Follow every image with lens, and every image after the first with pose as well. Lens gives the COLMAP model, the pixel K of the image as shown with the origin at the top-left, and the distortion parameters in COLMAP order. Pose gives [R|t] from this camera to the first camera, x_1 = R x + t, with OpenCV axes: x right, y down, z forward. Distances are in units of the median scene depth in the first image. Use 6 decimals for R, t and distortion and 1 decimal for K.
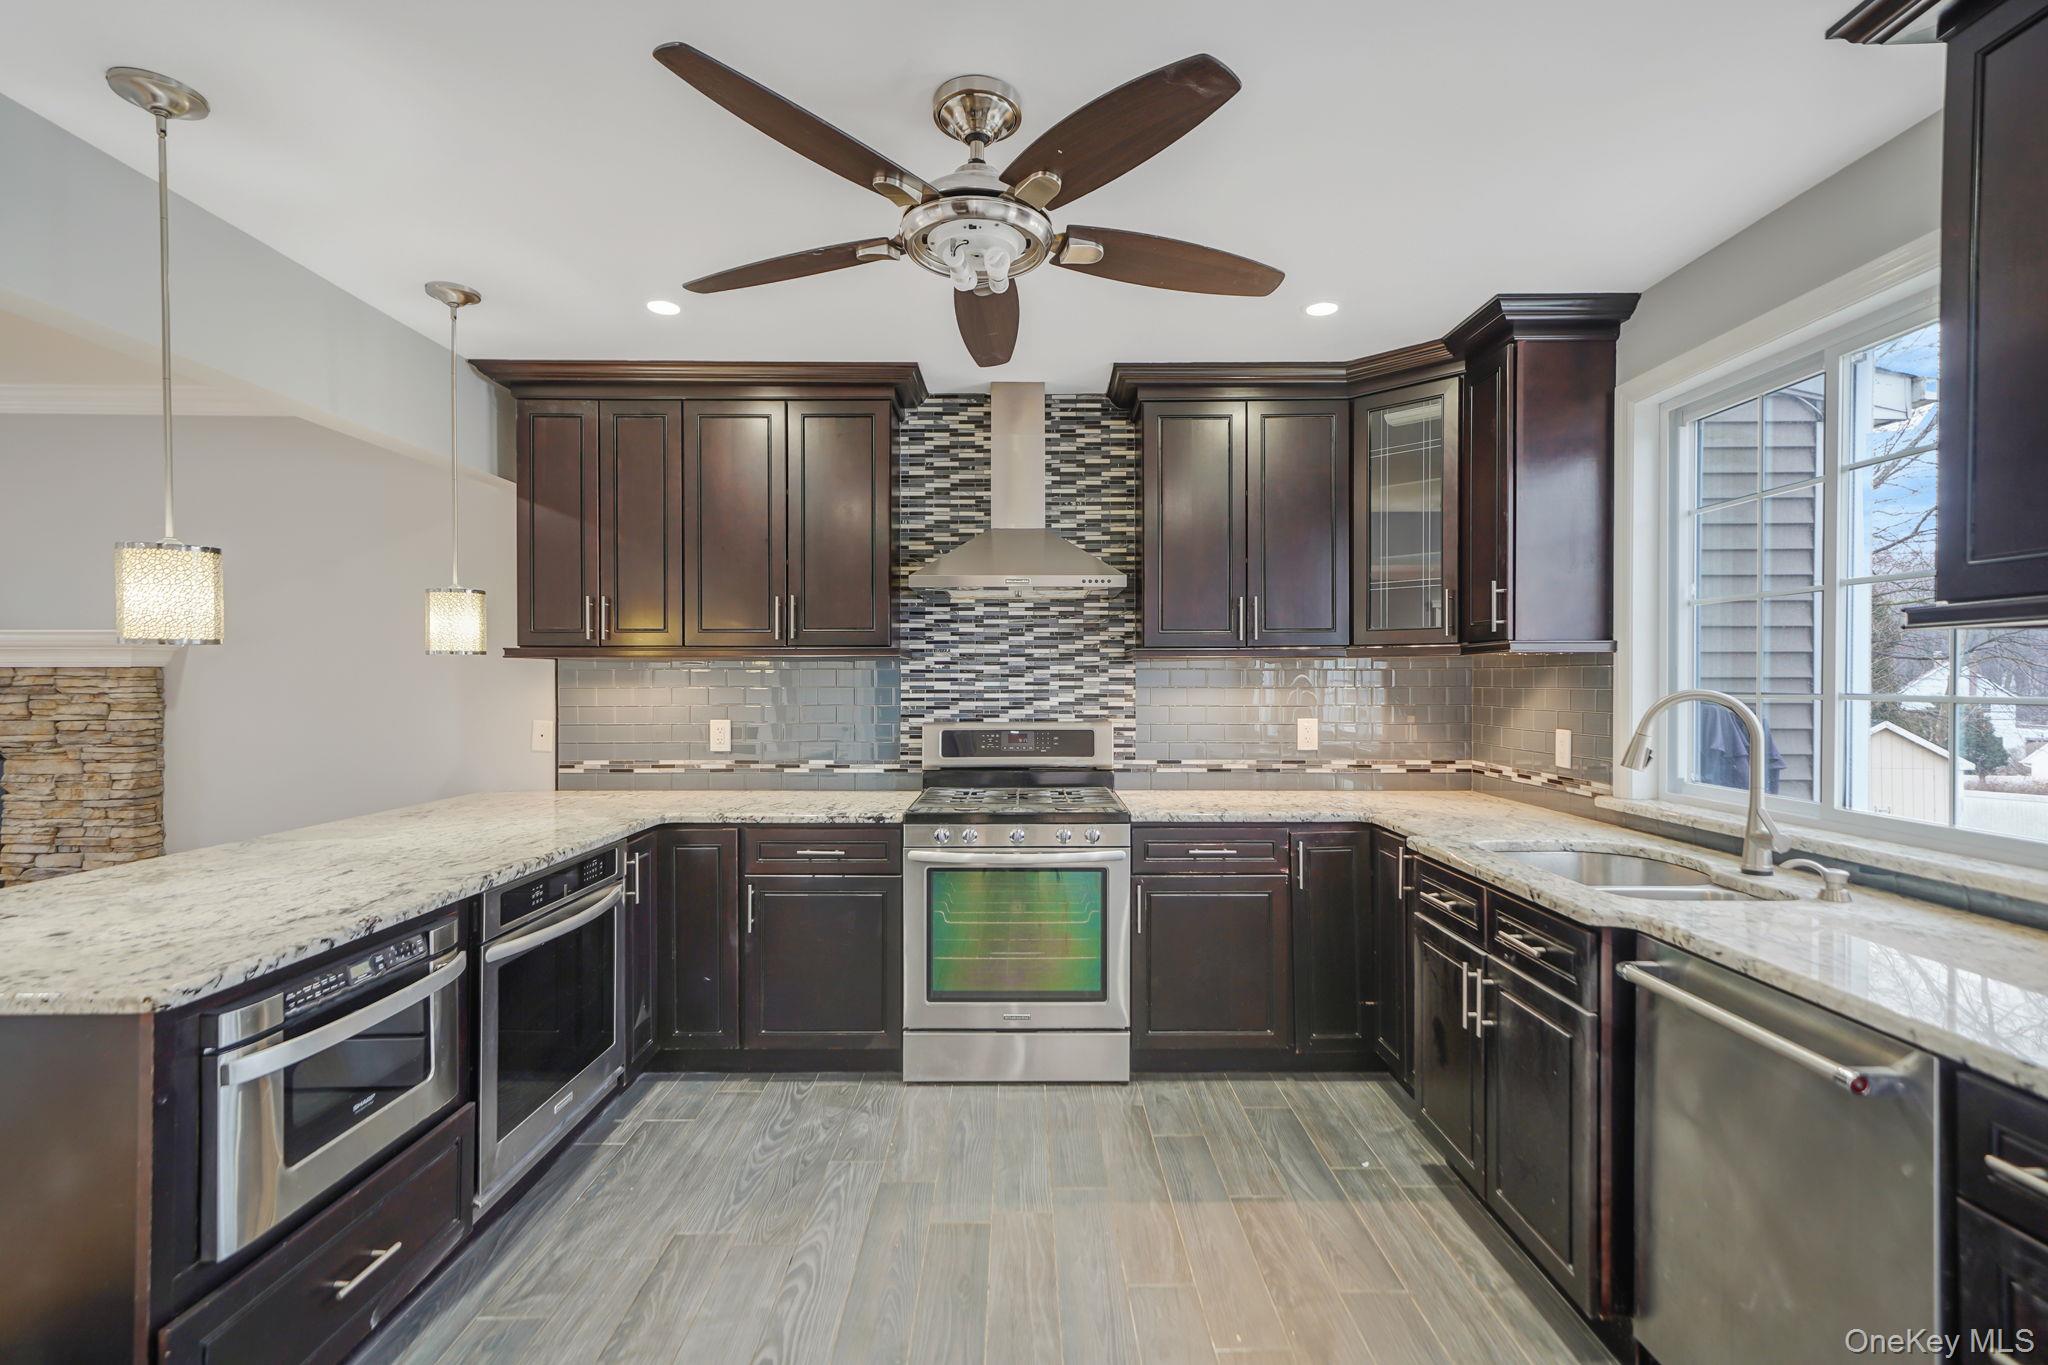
lens RADIAL K [[944.9, 0, 1039.7], [0, 944.9, 682.9], [0, 0, 1]] dist [0.001699, 0.000856]
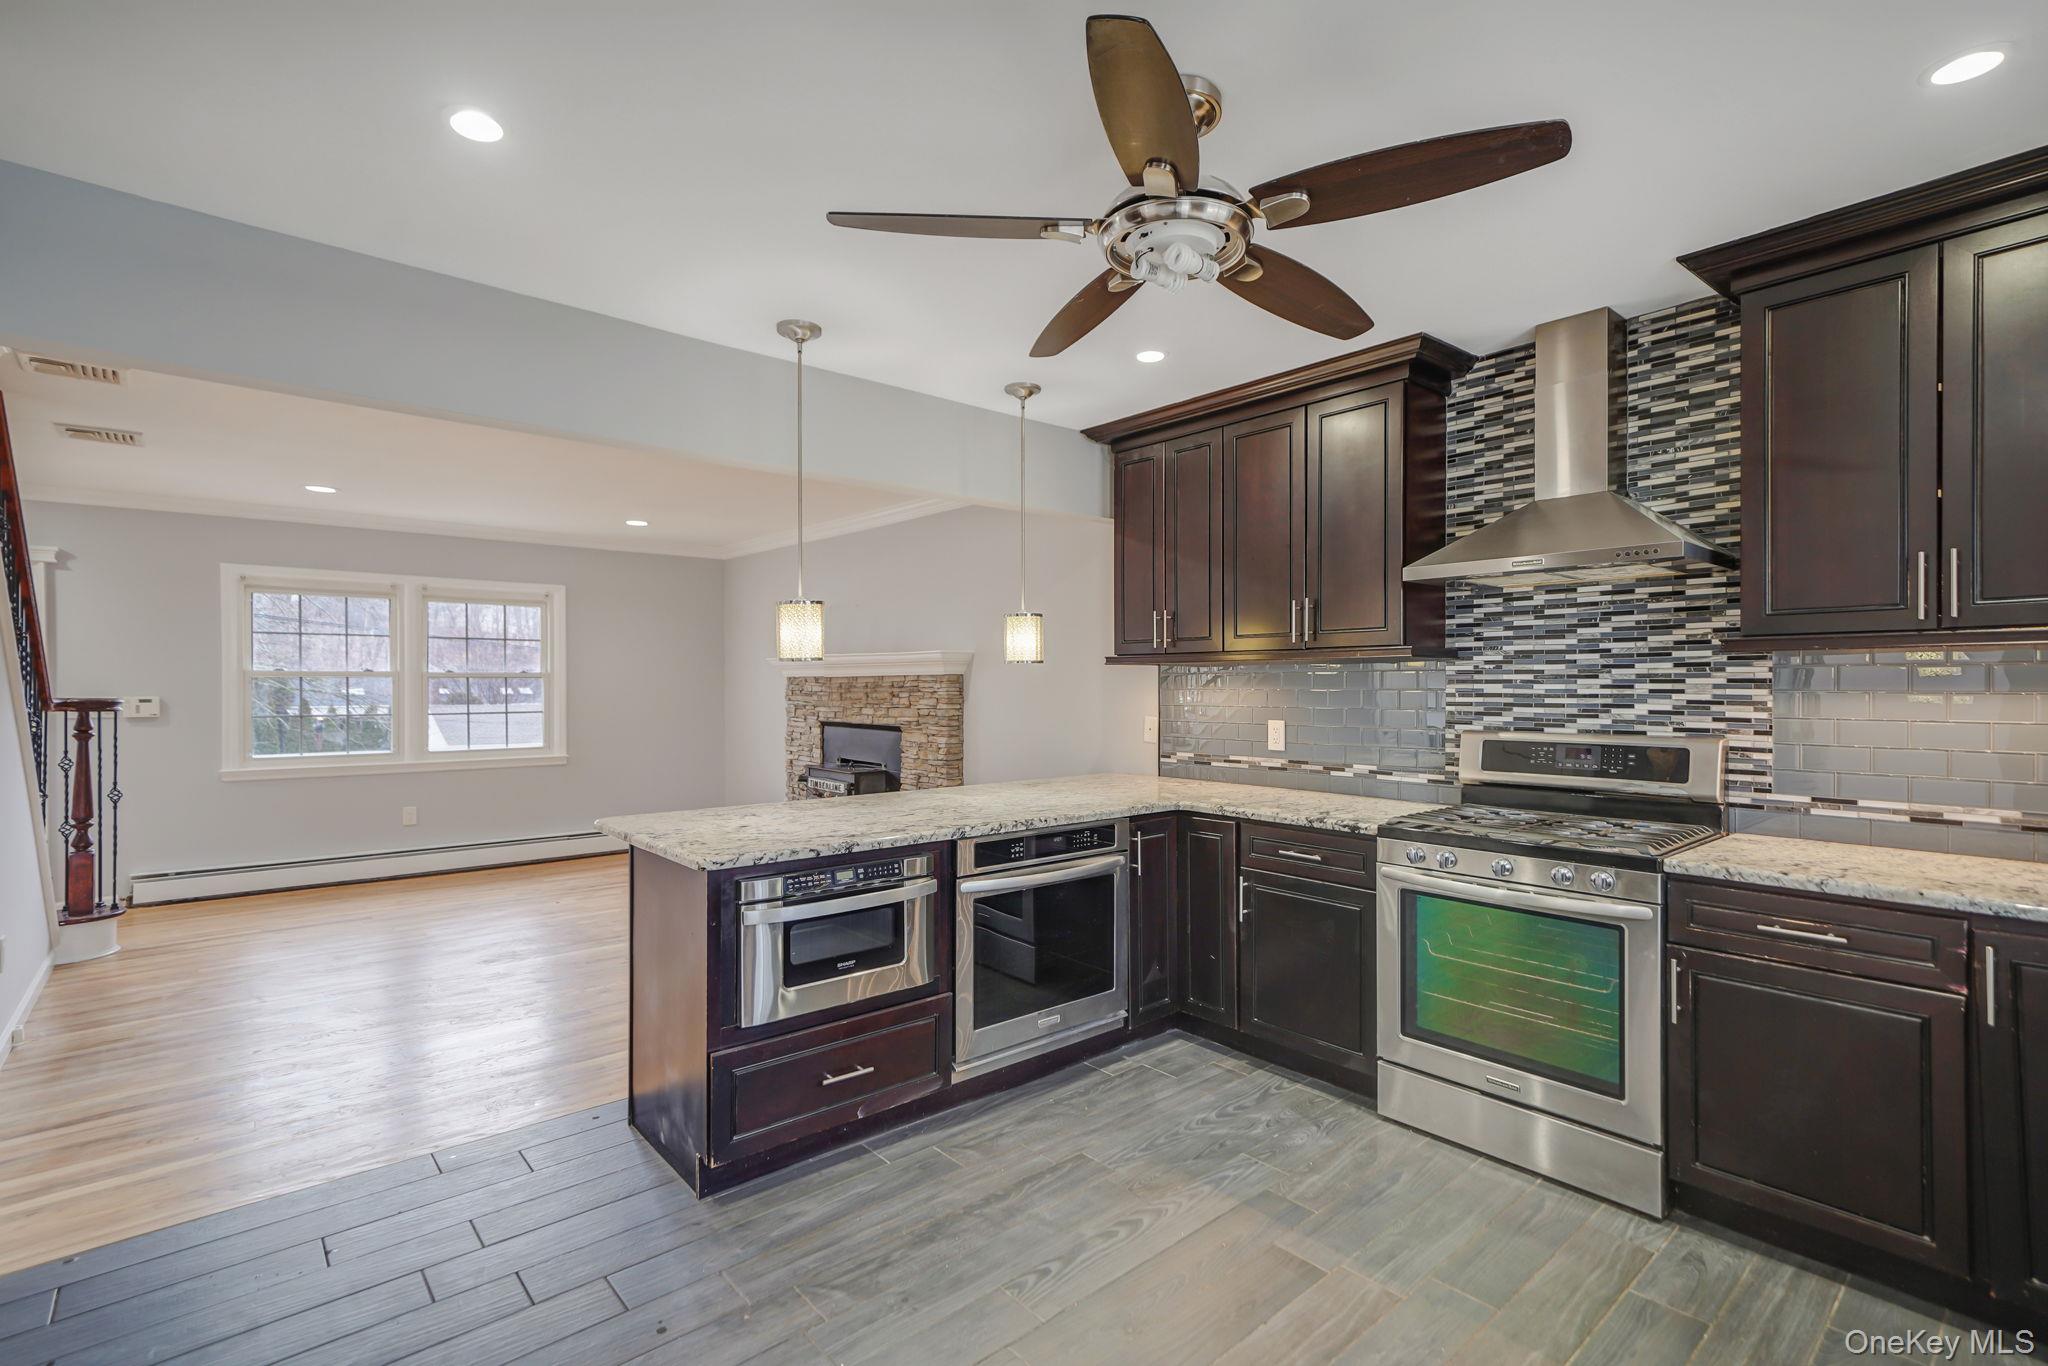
lens RADIAL K [[944.9, 0, 1039.7], [0, 944.9, 683.4], [0, 0, 1]] dist [0.001699, 0.000856]
pose [[0.649468, -0.000793, -0.760388, 0.301812], [-0.000726, 0.999998, -0.001664, -0.000046], [0.760388, 0.001632, 0.649467, 0.123140]]
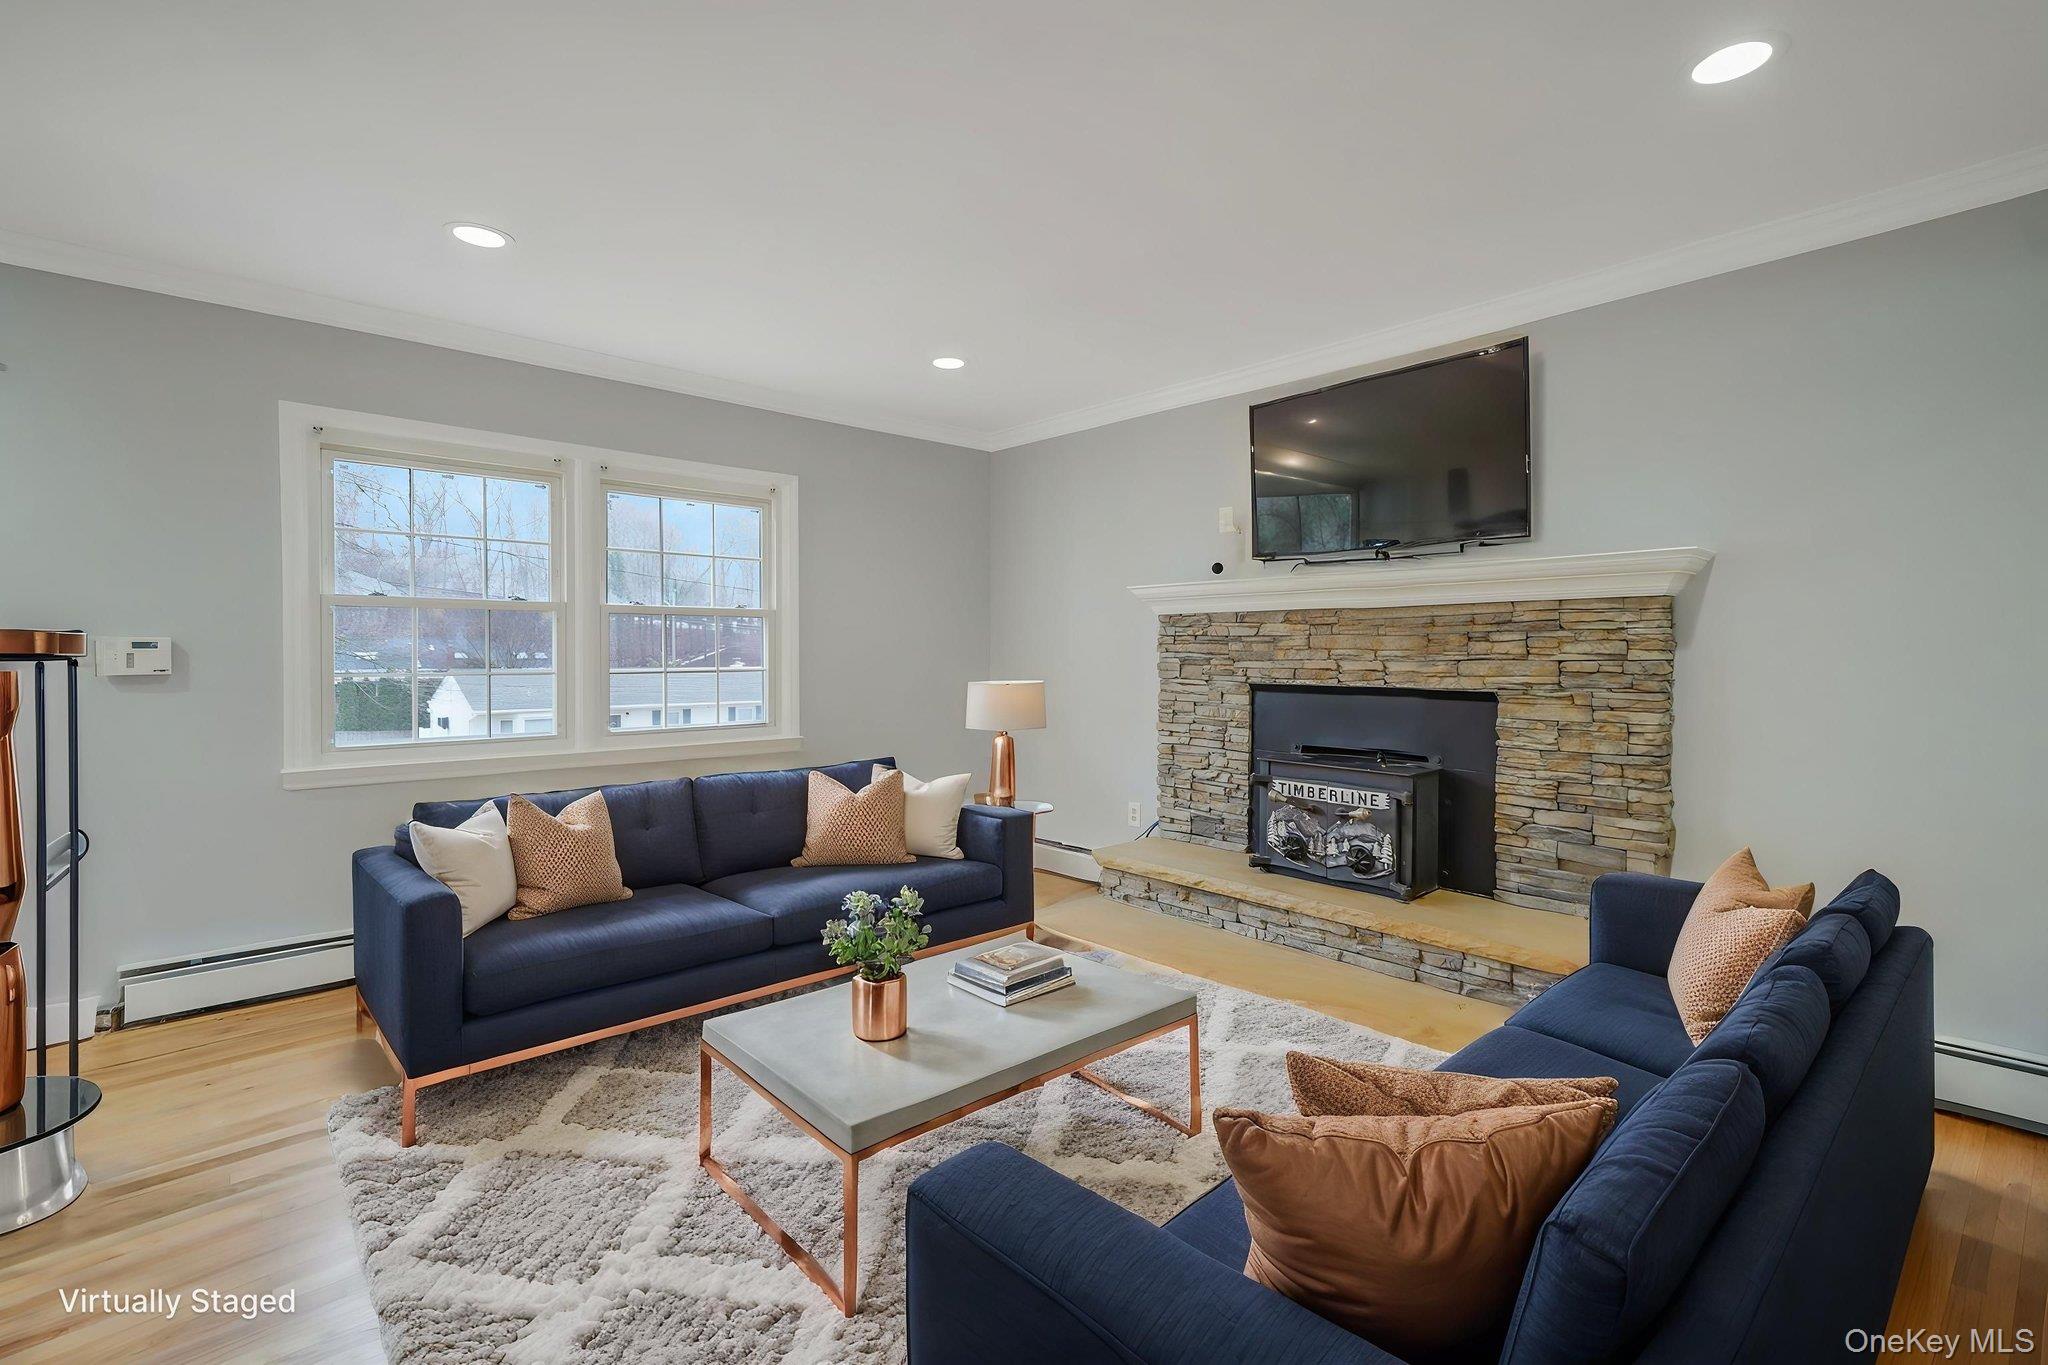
lens RADIAL K [[887.1, 0, 1021.3], [0, 887.1, 659.0], [0, 0, 1]] dist [-0.000687, -0.000269]
pose [[0.661086, 0.006683, -0.750280, -0.750411], [-0.001589, 0.999971, 0.007507, 0.033068], [0.750309, -0.003771, 0.661077, 0.079339]]
